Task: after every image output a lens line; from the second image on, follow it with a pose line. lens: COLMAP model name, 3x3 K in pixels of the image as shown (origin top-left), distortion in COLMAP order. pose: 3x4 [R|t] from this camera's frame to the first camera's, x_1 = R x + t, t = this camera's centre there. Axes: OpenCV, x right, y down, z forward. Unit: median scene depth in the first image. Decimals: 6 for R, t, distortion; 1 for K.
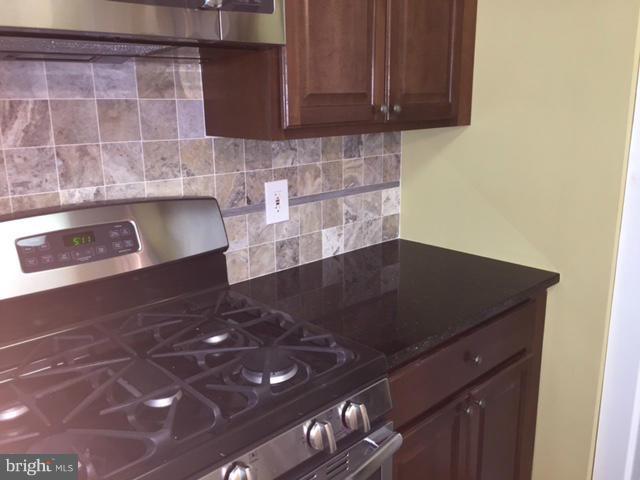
lens RADIAL K [[538.8, 0, 320.0], [0, 538.8, 240.0], [0, 0, 1]] dist [0.001826, -0.001200]
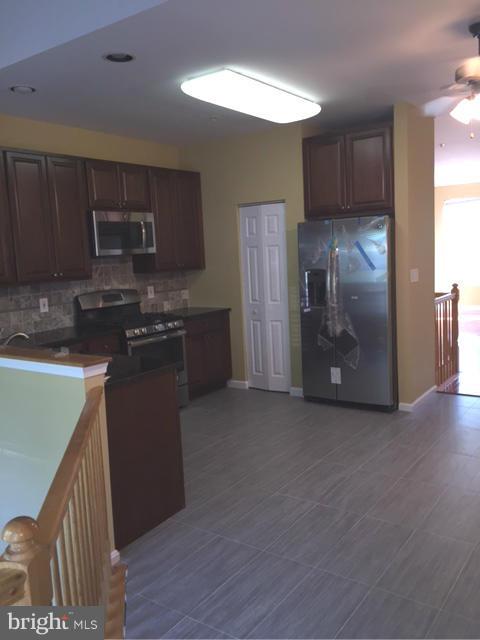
lens RADIAL K [[538.8, 0, 240.0], [0, 538.8, 320.0], [0, 0, 1]] dist [0.001826, -0.001200]
pose [[0.979697, -0.057680, 0.192007, -0.188561], [0.082500, 0.988861, -0.123889, 0.569435], [-0.182722, 0.137215, 0.973542, -2.409252]]
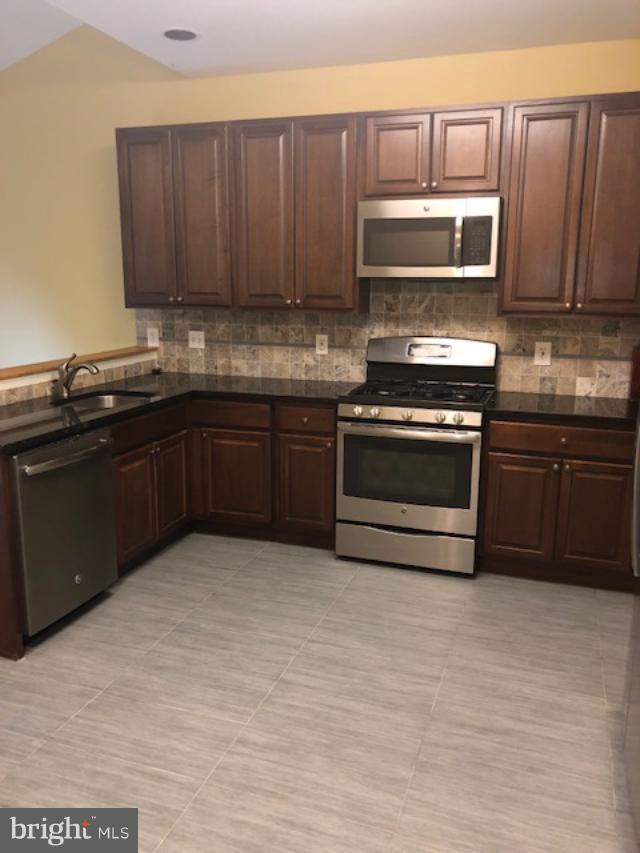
lens RADIAL K [[718.1, 0, 320.0], [0, 718.1, 426.5], [0, 0, 1]] dist [0.001826, -0.001200]
pose [[0.451642, 0.198965, -0.869731, 1.676419], [-0.236086, 0.966721, 0.098556, 0.101215], [0.860397, 0.160819, 0.483585, -0.754303]]
